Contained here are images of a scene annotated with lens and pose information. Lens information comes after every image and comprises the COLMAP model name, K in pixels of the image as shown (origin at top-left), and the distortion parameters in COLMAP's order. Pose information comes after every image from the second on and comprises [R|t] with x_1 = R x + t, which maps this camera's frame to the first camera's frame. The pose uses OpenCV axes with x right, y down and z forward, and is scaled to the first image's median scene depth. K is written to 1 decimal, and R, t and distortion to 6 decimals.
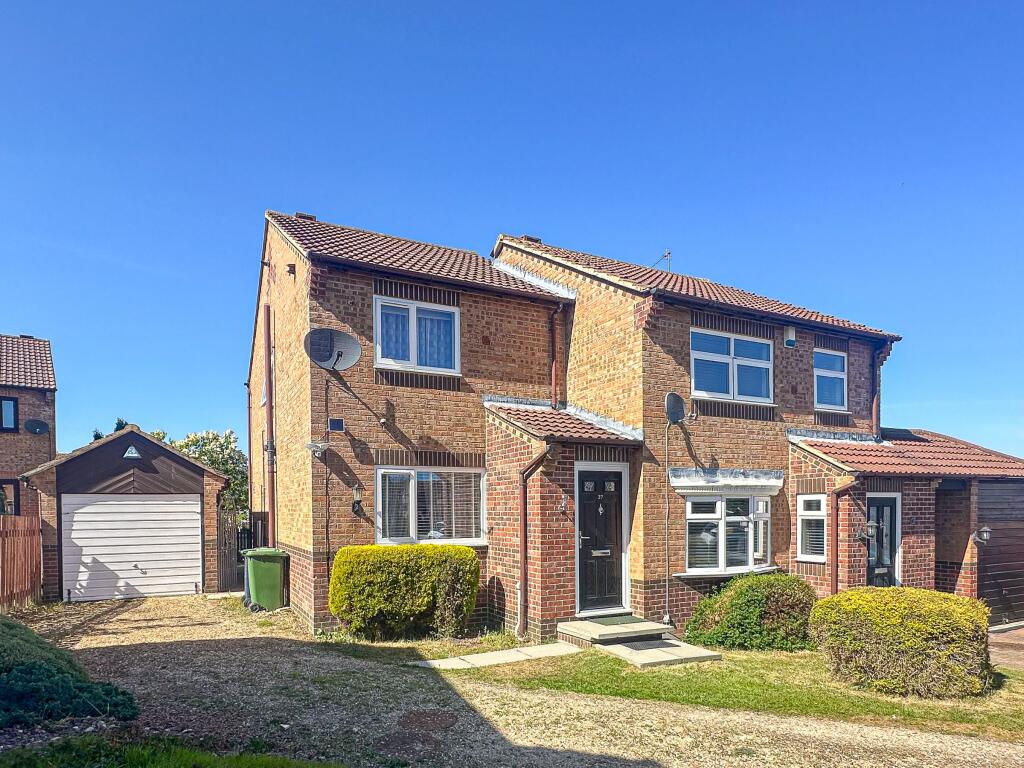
lens RADIAL K [[416.0, 0, 512.0], [0, 416.0, 384.0], [0, 0, 1]] dist [0.000673, 0.000030]
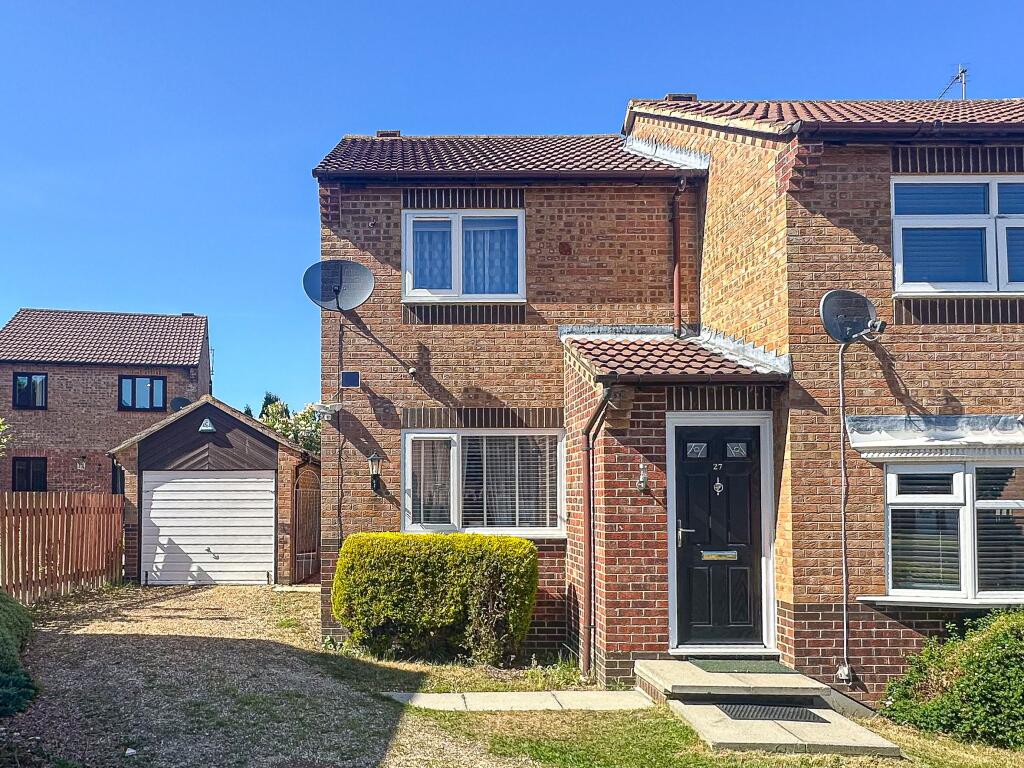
lens RADIAL K [[562.6, 0, 512.0], [0, 562.6, 320.3], [0, 0, 1]] dist [0.000093, 0.000421]
pose [[0.937097, -0.098587, -0.334858, 0.207288], [0.097710, 0.995024, -0.019509, 0.033261], [0.335115, -0.014437, 0.942067, 0.086196]]
